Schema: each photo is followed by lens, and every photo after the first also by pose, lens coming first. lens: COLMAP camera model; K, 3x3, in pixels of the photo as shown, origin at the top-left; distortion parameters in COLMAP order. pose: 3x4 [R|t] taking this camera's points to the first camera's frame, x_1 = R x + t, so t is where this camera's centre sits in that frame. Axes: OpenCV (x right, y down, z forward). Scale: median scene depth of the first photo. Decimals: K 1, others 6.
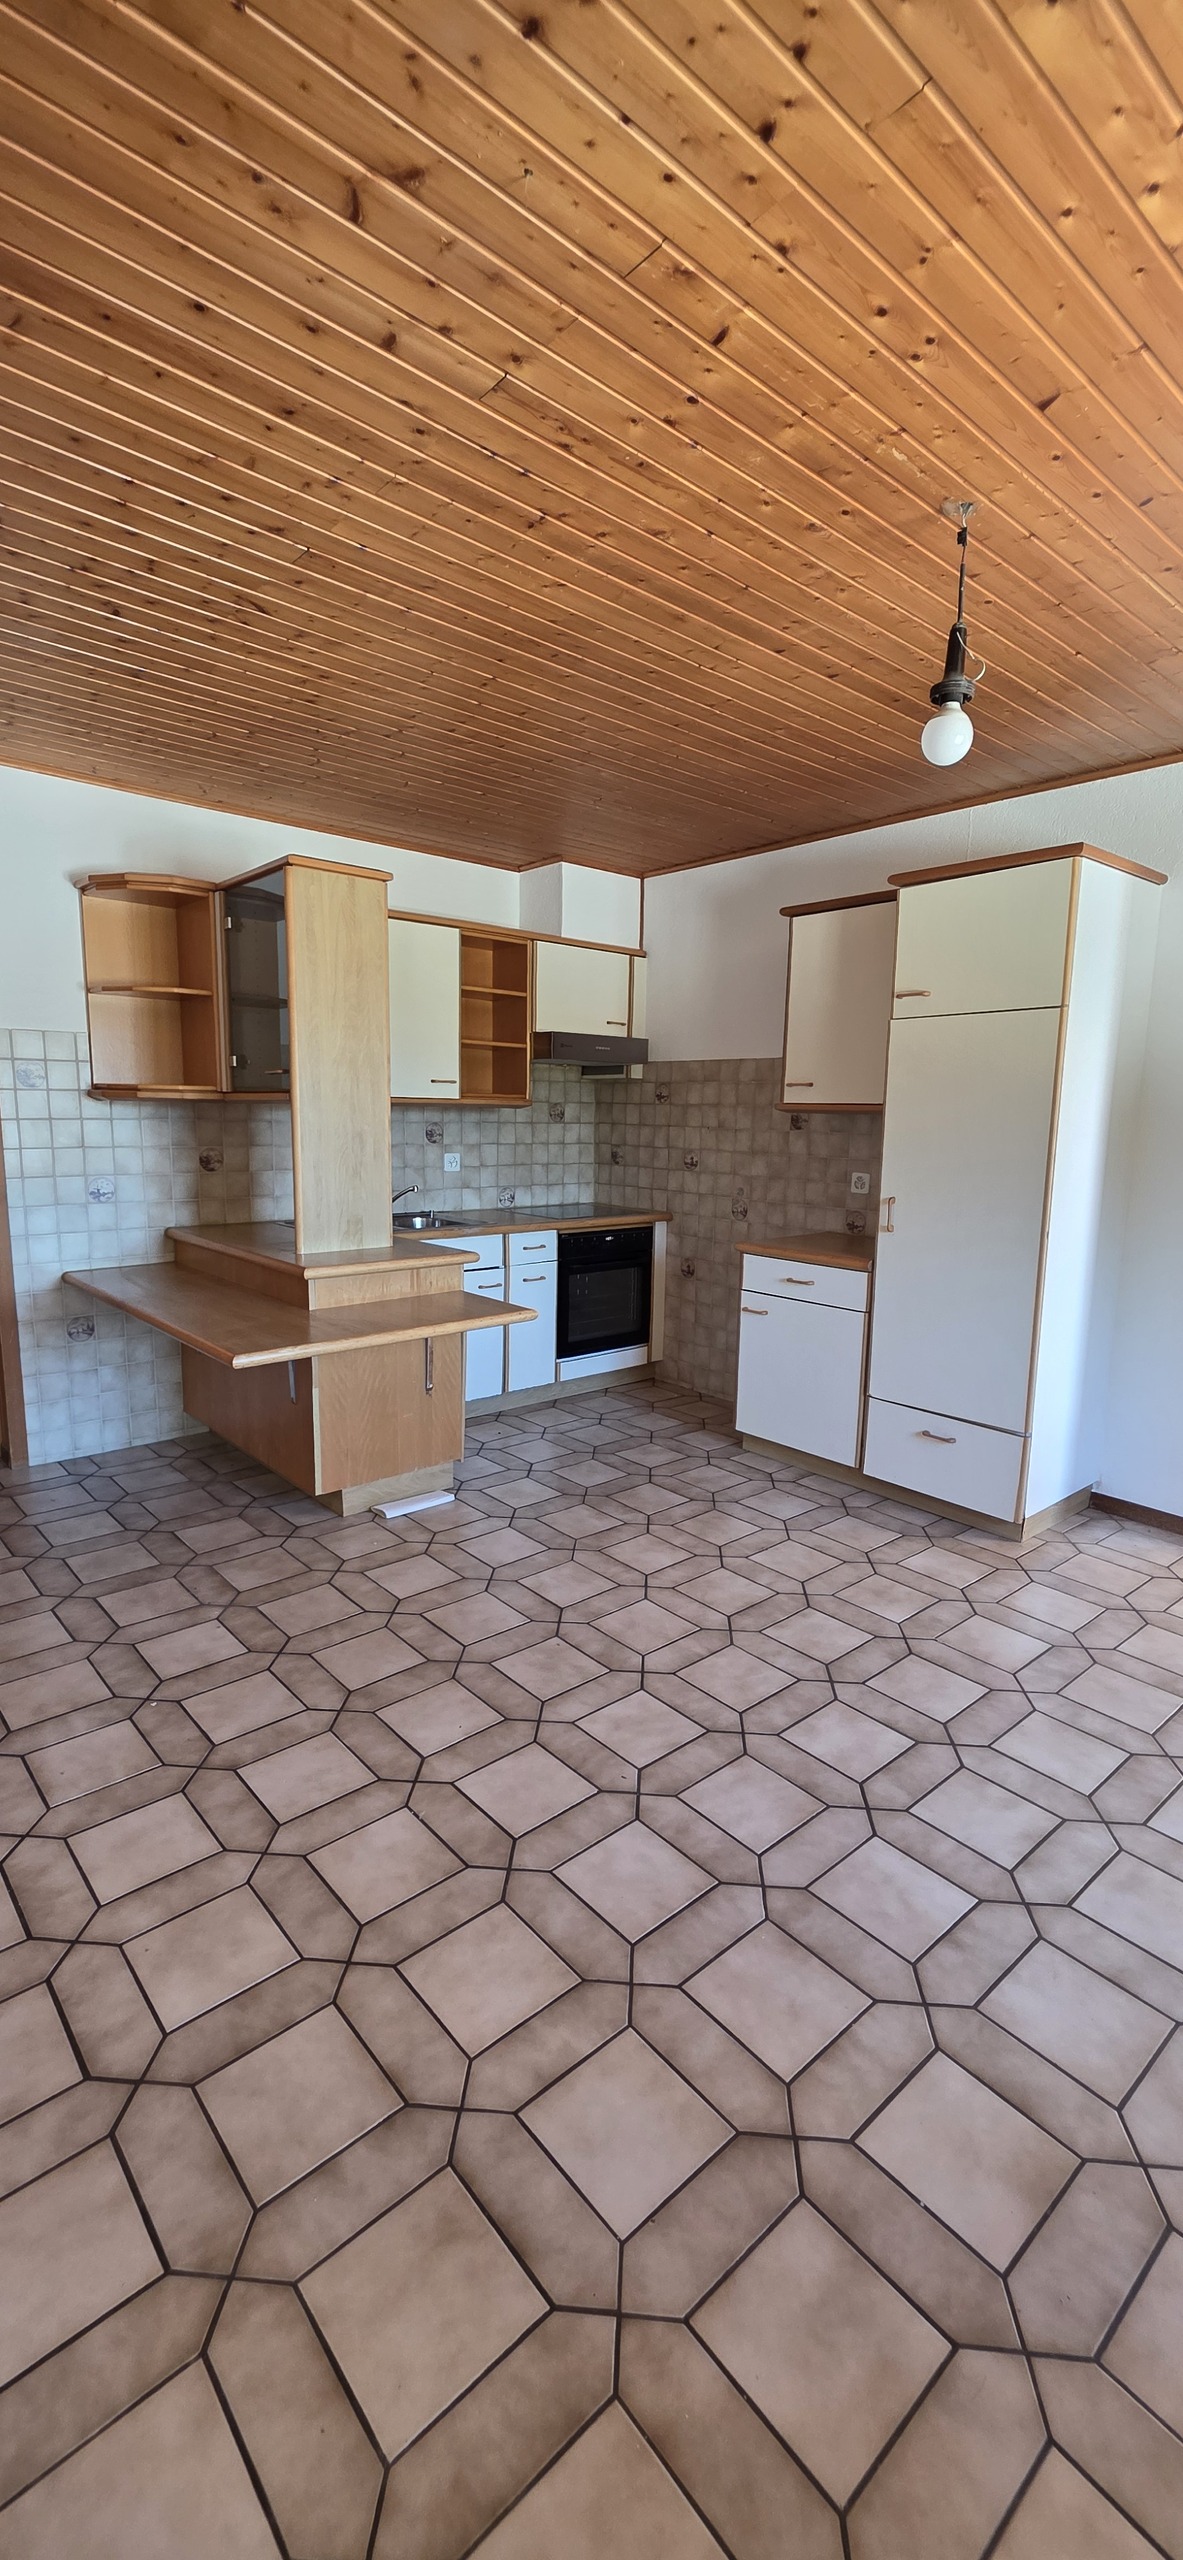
lens RADIAL K [[1030.6, 0, 592.6], [0, 1030.6, 1291.1], [0, 0, 1]] dist [-0.000944, 0.000224]
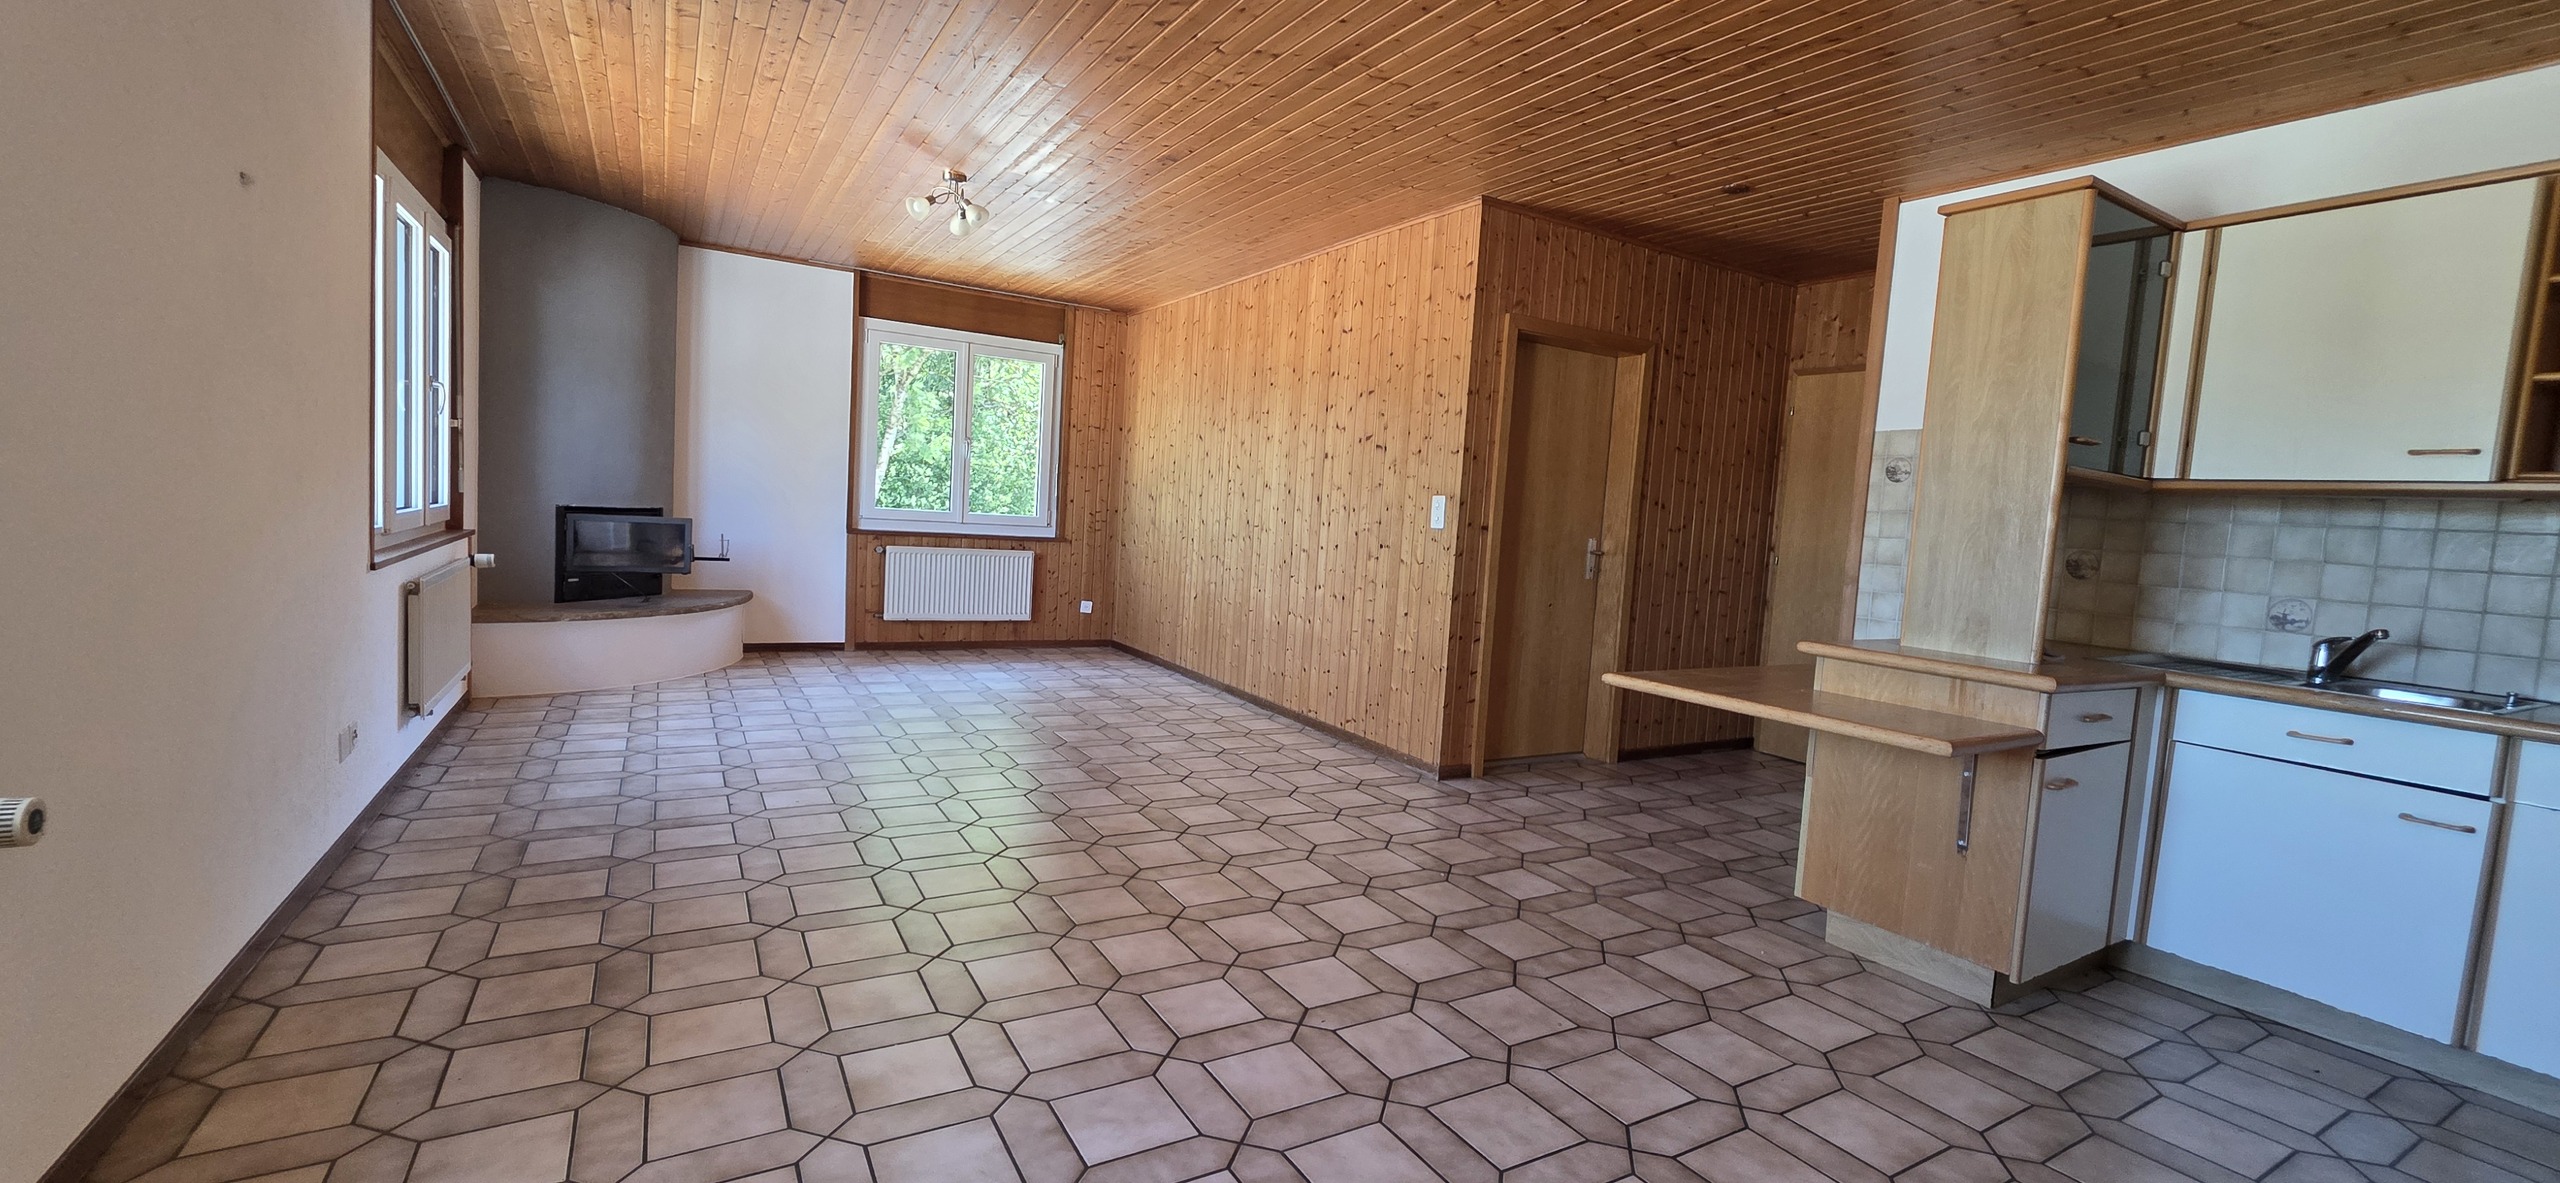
lens RADIAL K [[1030.6, 0, 1285.8], [0, 1030.6, 584.0], [0, 0, 1]] dist [-0.000944, 0.000224]
pose [[-0.175280, 0.042727, -0.983591, 0.869868], [-0.239016, 0.967322, 0.084614, -0.046212], [0.955065, 0.249925, -0.159340, 0.815329]]
